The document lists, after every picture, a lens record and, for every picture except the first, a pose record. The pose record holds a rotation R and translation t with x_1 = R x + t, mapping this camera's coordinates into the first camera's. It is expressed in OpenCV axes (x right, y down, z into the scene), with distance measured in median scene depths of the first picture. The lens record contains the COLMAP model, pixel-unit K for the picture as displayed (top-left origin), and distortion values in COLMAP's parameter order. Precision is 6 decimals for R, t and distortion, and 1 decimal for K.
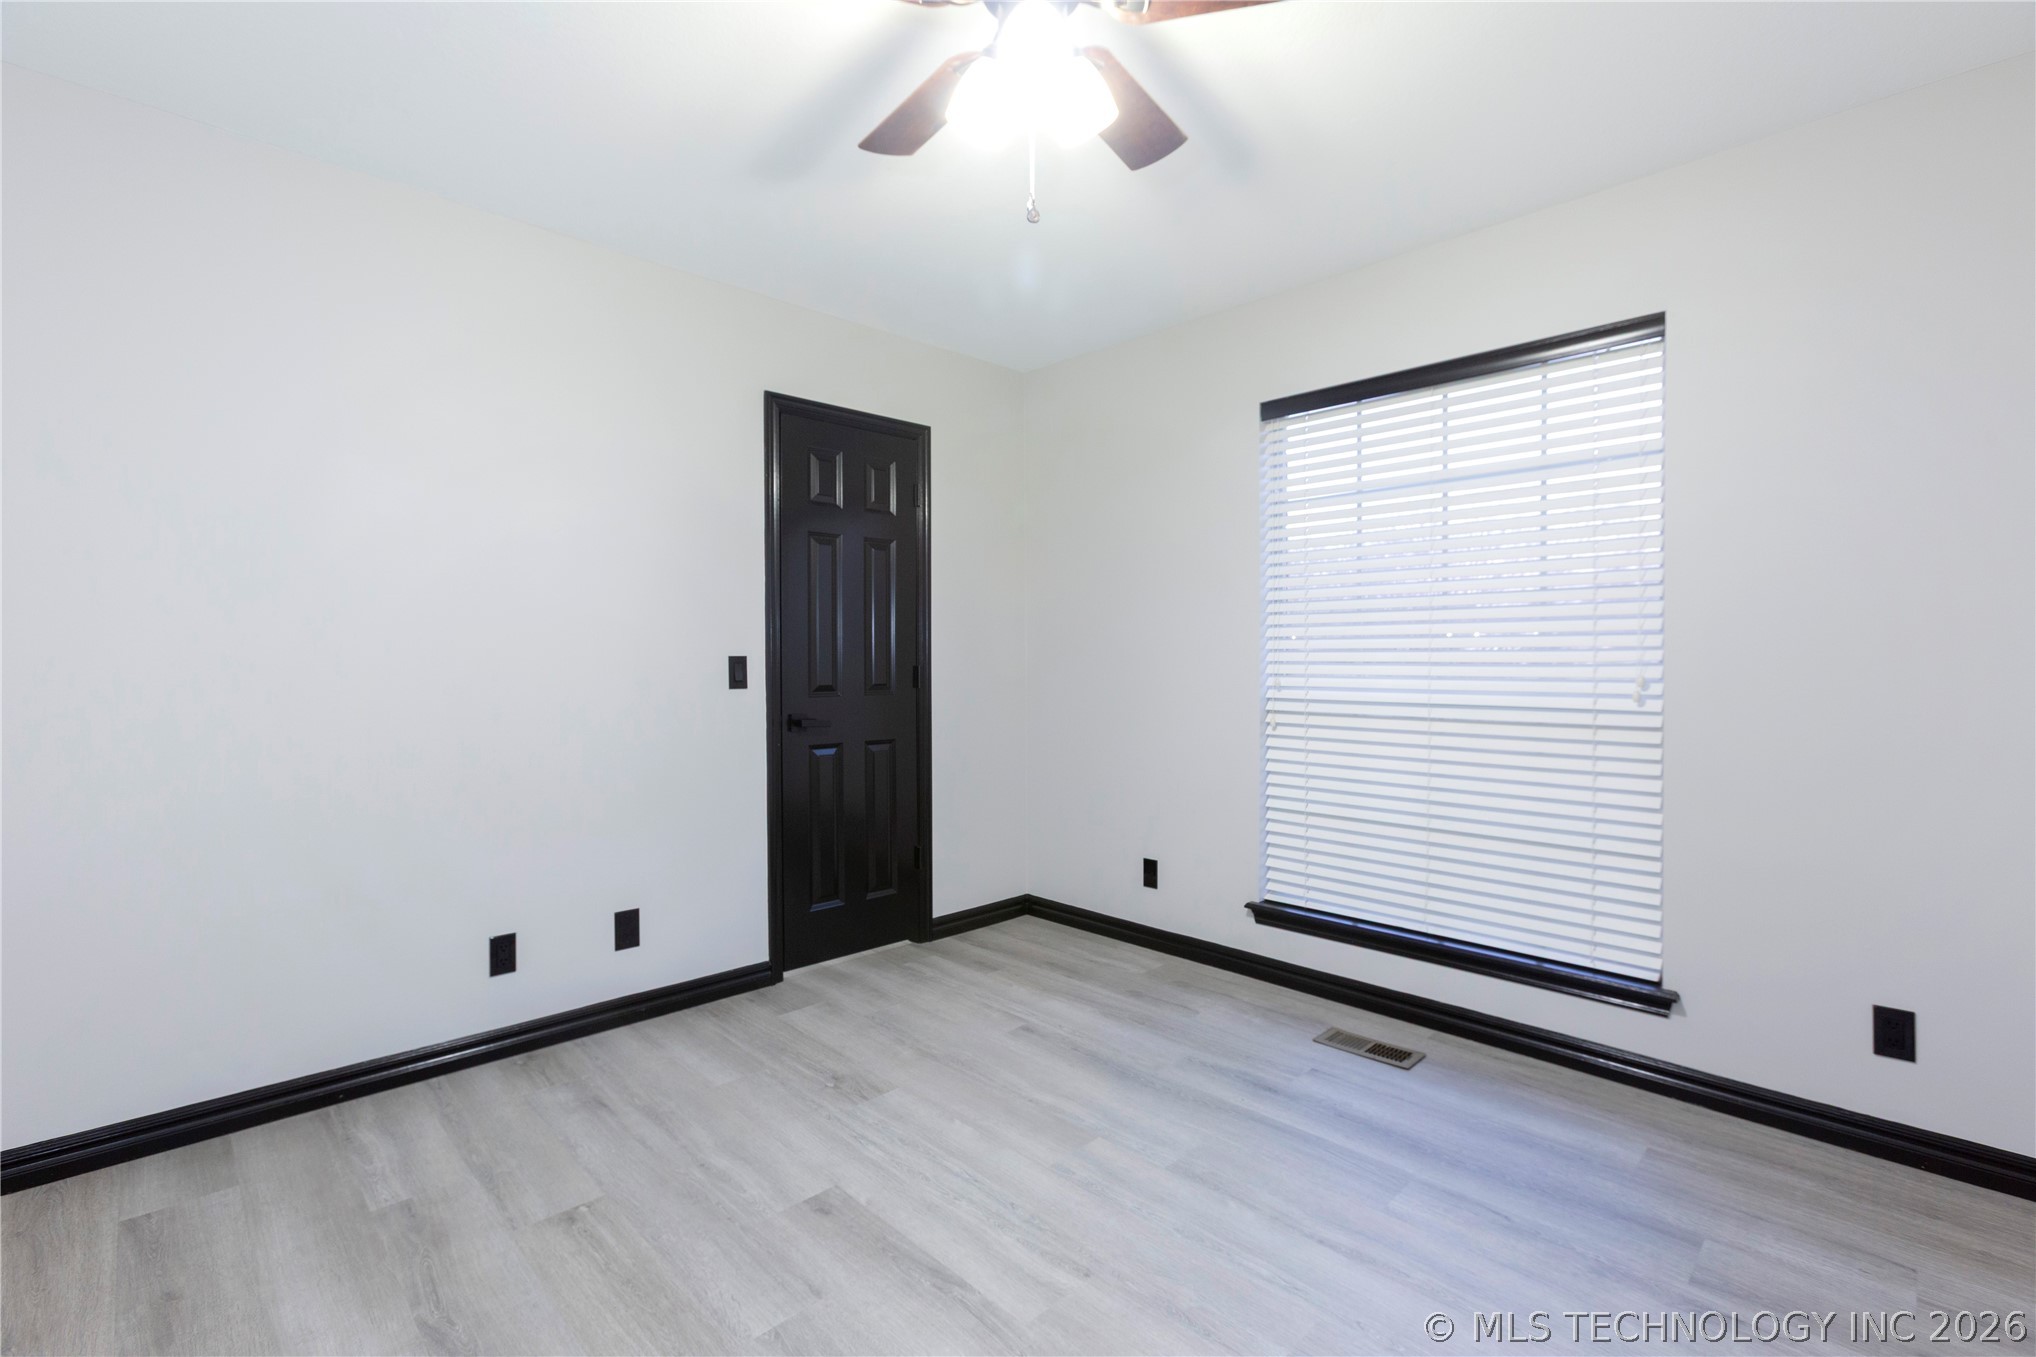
lens RADIAL K [[901.0, 0, 1018.0], [0, 901.0, 678.5], [0, 0, 1]] dist [0.001176, 0.000224]
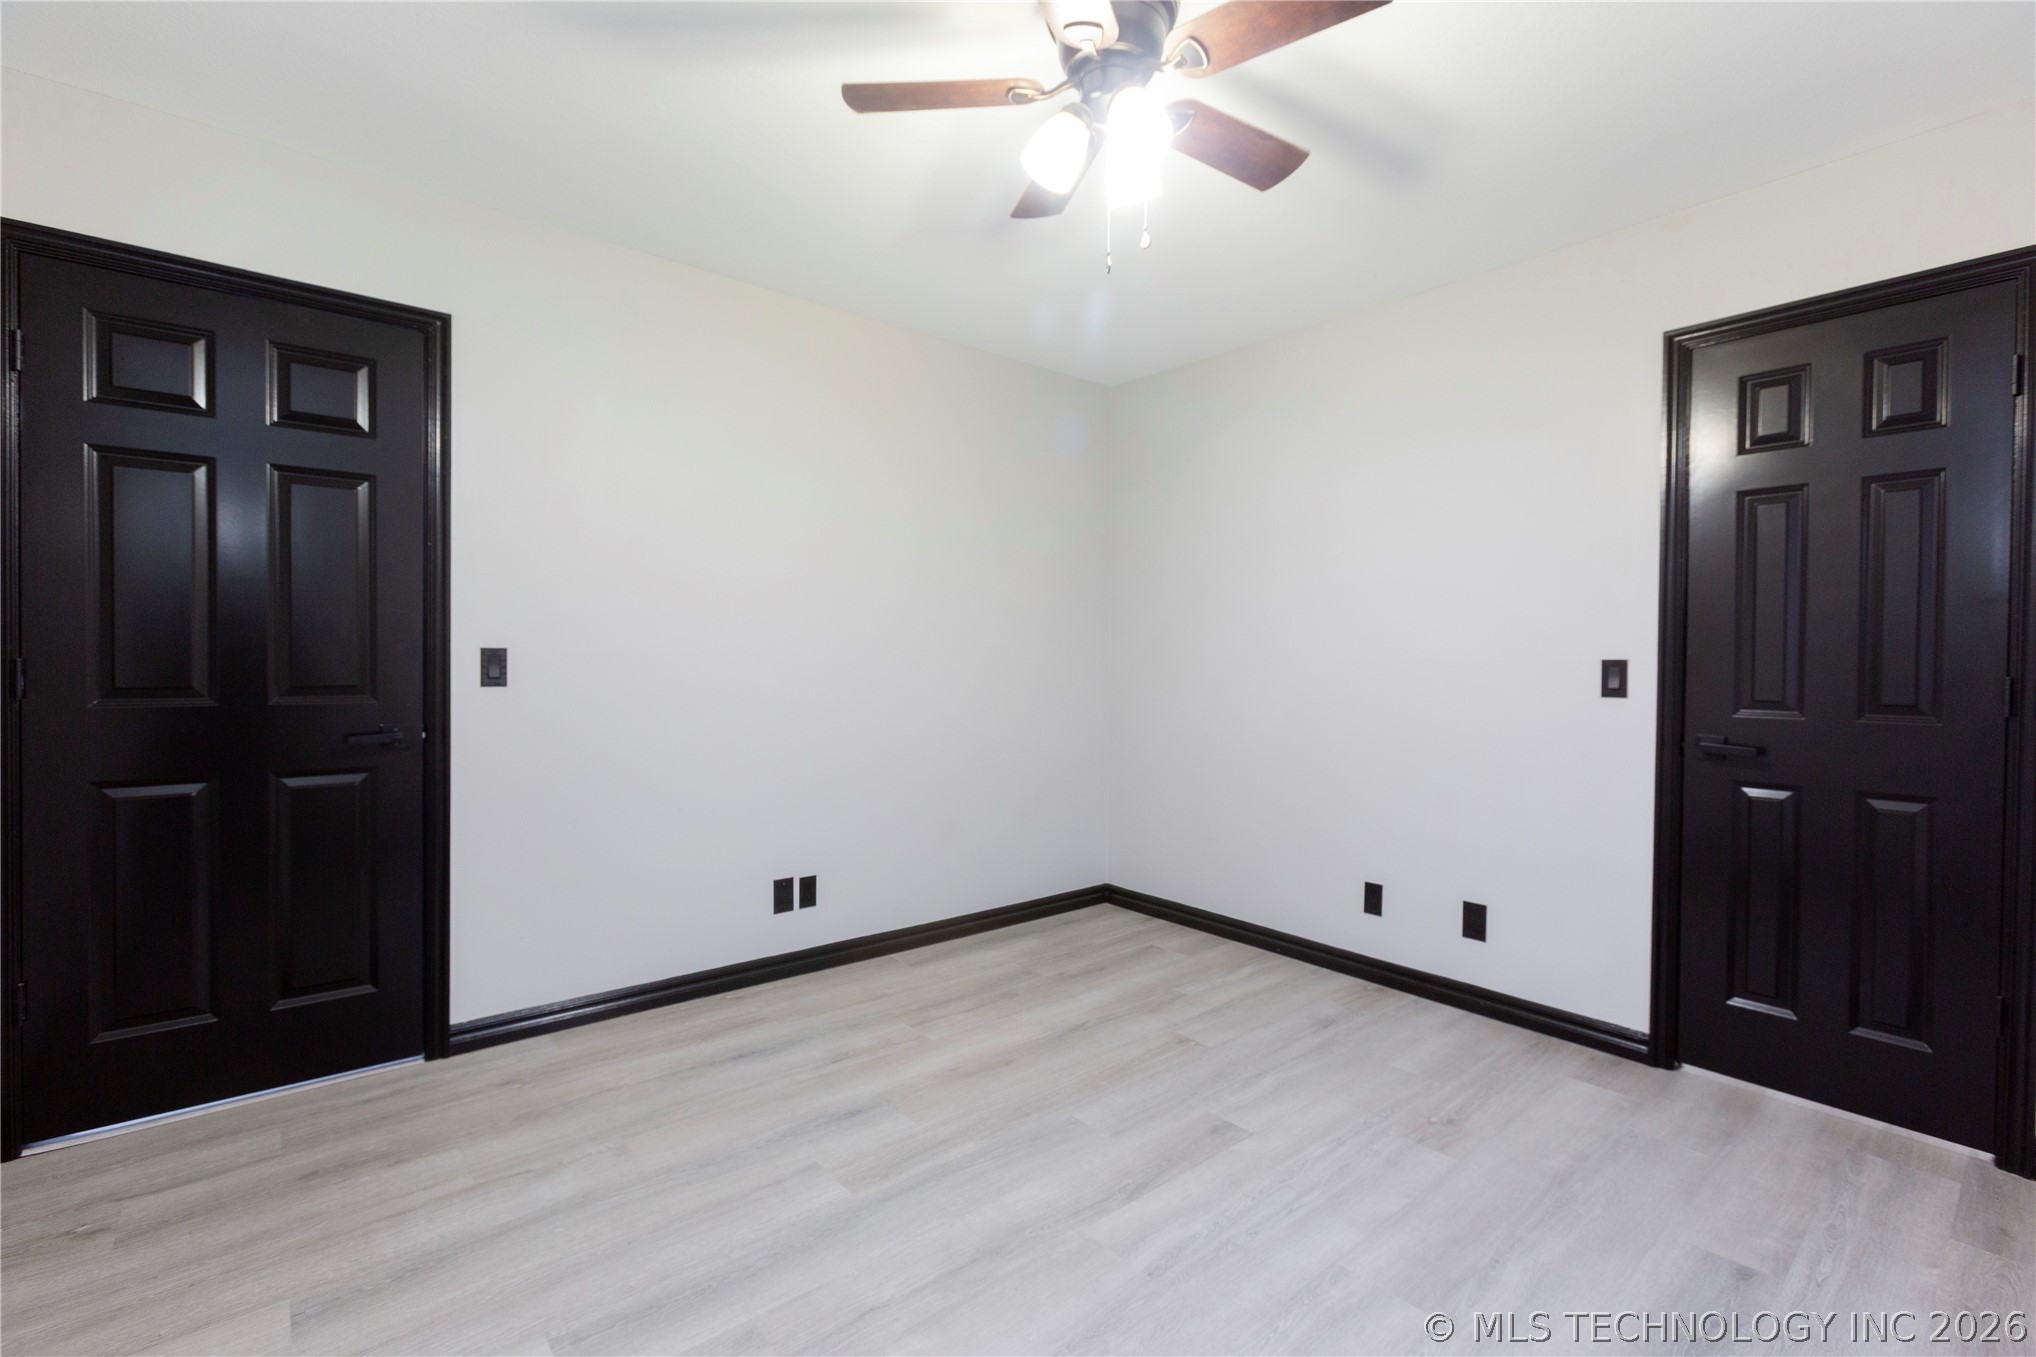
lens RADIAL K [[901.0, 0, 1018.0], [0, 901.0, 678.5], [0, 0, 1]] dist [0.001176, 0.000224]
pose [[-0.074343, 0.018748, -0.997056, 0.761613], [-0.029416, 0.999347, 0.020984, -0.010484], [0.996799, 0.030890, -0.073743, 0.644487]]
